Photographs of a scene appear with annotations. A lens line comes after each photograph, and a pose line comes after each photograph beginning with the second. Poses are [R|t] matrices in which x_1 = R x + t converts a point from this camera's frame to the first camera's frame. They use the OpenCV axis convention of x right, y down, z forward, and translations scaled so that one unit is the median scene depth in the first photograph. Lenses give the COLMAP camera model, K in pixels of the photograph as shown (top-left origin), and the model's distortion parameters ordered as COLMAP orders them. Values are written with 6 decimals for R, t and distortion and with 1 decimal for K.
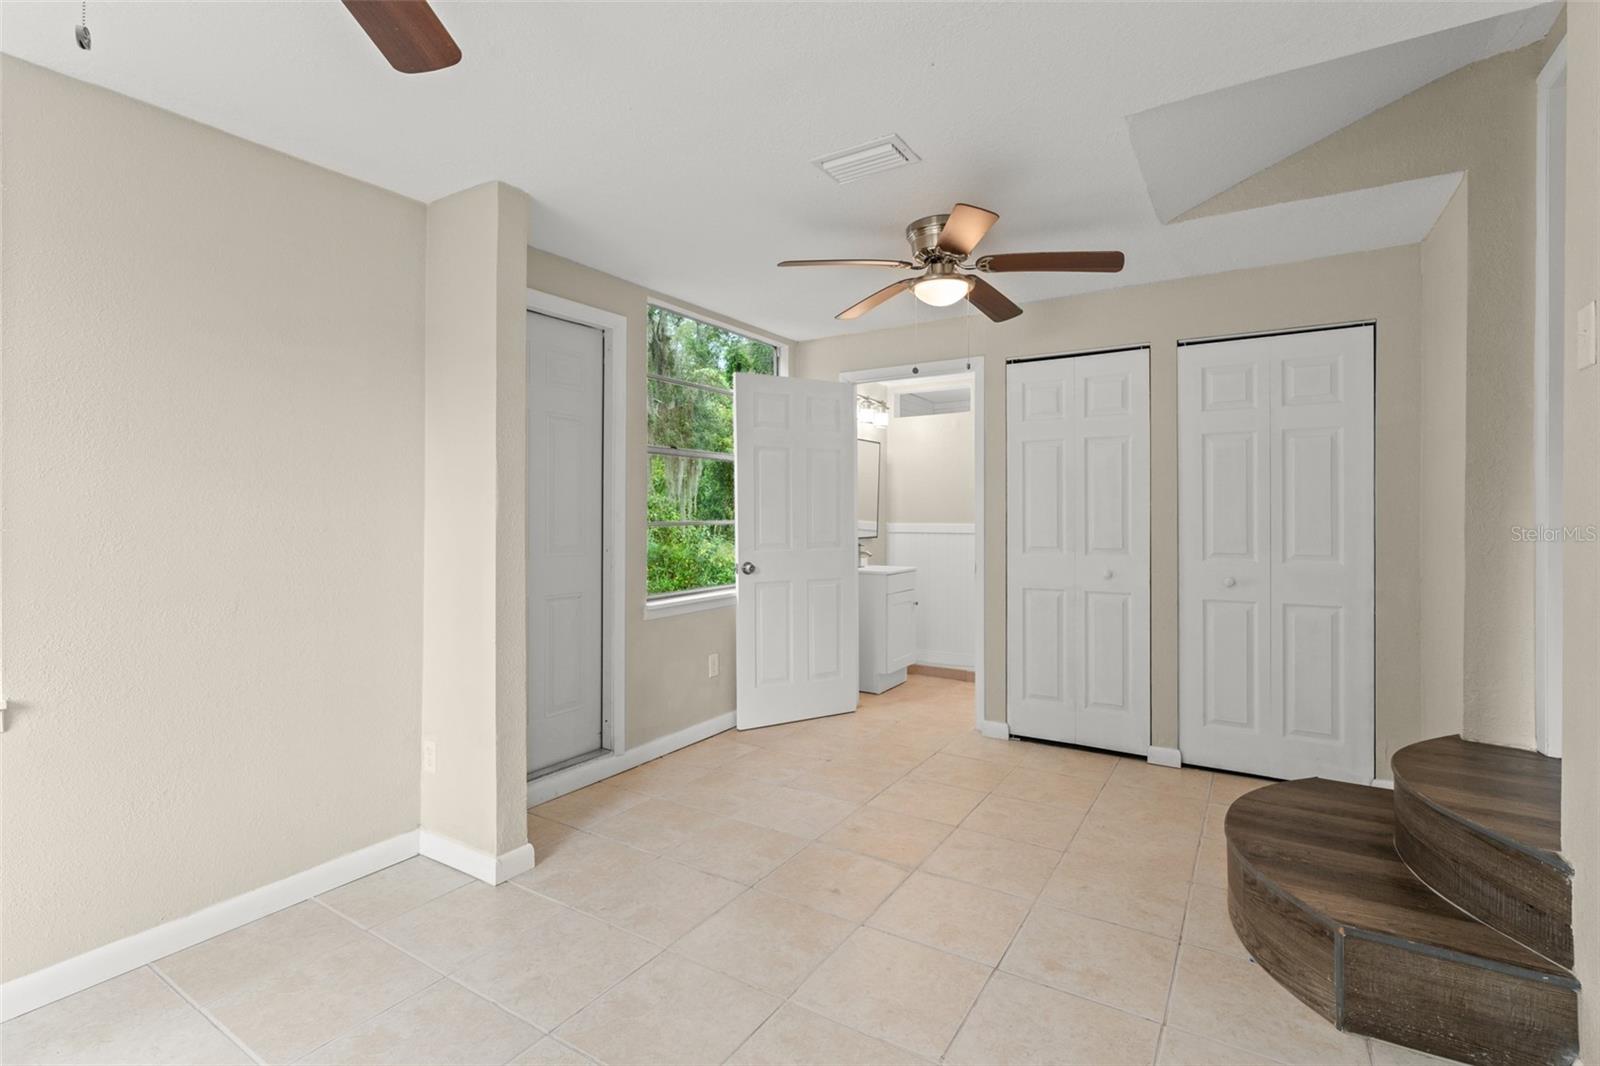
lens RADIAL K [[748.7, 0, 808.4], [0, 748.7, 523.5], [0, 0, 1]] dist [-0.005925, 0.000965]
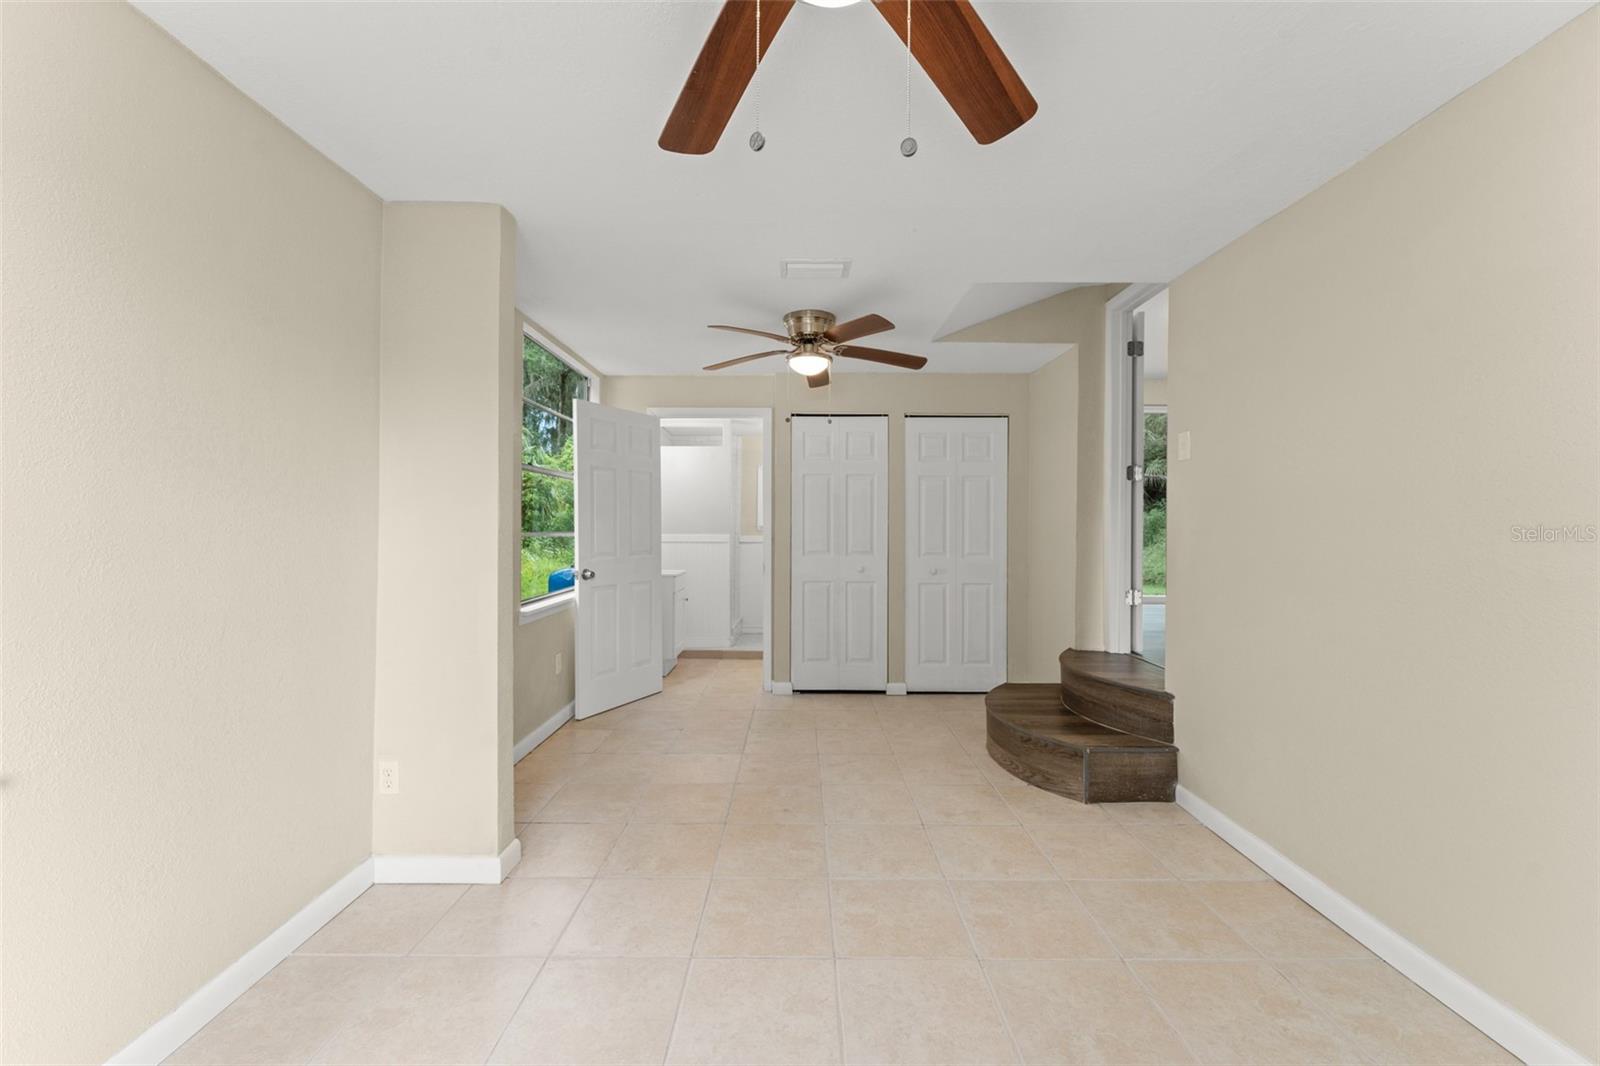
lens RADIAL K [[639.6, 0, 812.5], [0, 639.6, 532.3], [0, 0, 1]] dist [0.000584, -0.000002]
pose [[0.839889, -0.000090, 0.542758, -0.453342], [0.002101, 0.999993, -0.003086, 0.000341], [-0.542754, 0.003733, 0.839883, 0.013248]]
